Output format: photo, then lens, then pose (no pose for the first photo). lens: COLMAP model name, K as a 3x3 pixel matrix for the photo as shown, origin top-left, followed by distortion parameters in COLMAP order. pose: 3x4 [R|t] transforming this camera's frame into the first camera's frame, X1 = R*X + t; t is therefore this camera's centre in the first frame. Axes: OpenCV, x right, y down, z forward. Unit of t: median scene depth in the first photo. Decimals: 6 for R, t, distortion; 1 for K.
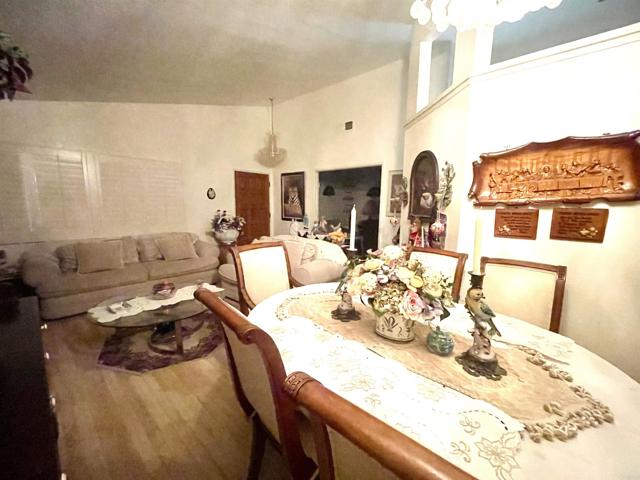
lens RADIAL K [[258.6, 0, 320.0], [0, 258.6, 240.0], [0, 0, 1]] dist [0.000206, -0.000011]
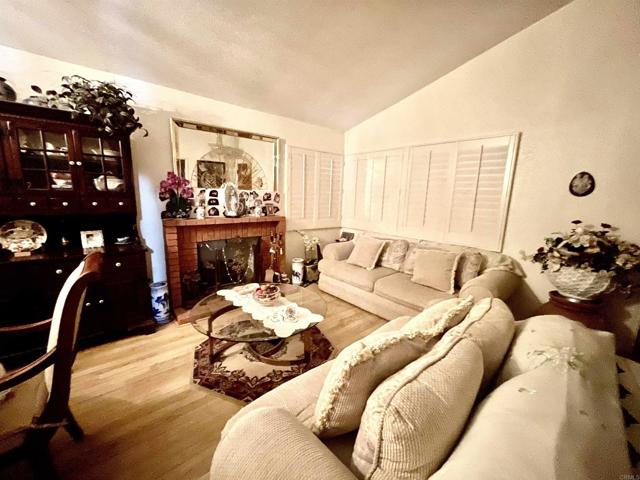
lens RADIAL K [[258.6, 0, 320.0], [0, 258.6, 240.0], [0, 0, 1]] dist [0.000206, -0.000011]
pose [[-0.128665, 0.160001, -0.978696, 0.123051], [-0.167431, 0.969226, 0.180465, -0.106402], [0.977452, 0.187084, -0.097916, 0.729422]]
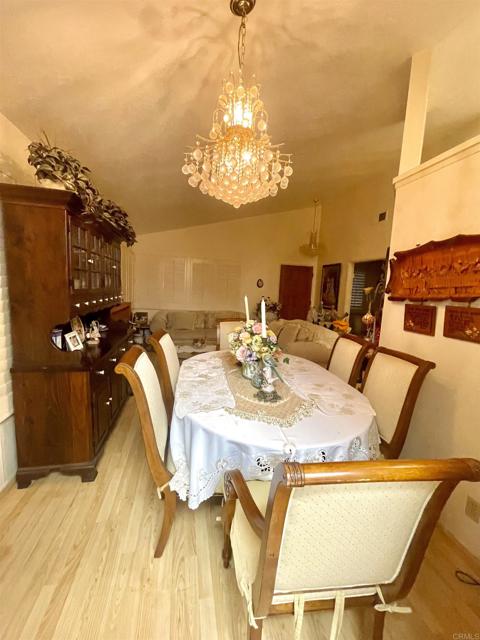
lens RADIAL K [[258.6, 0, 240.0], [0, 258.6, 320.0], [0, 0, 1]] dist [0.000206, -0.000011]
pose [[0.806765, 0.096686, -0.582909, 0.309450], [-0.115039, 0.993346, 0.005548, 0.006292], [0.579566, 0.062581, 0.812519, -0.096742]]
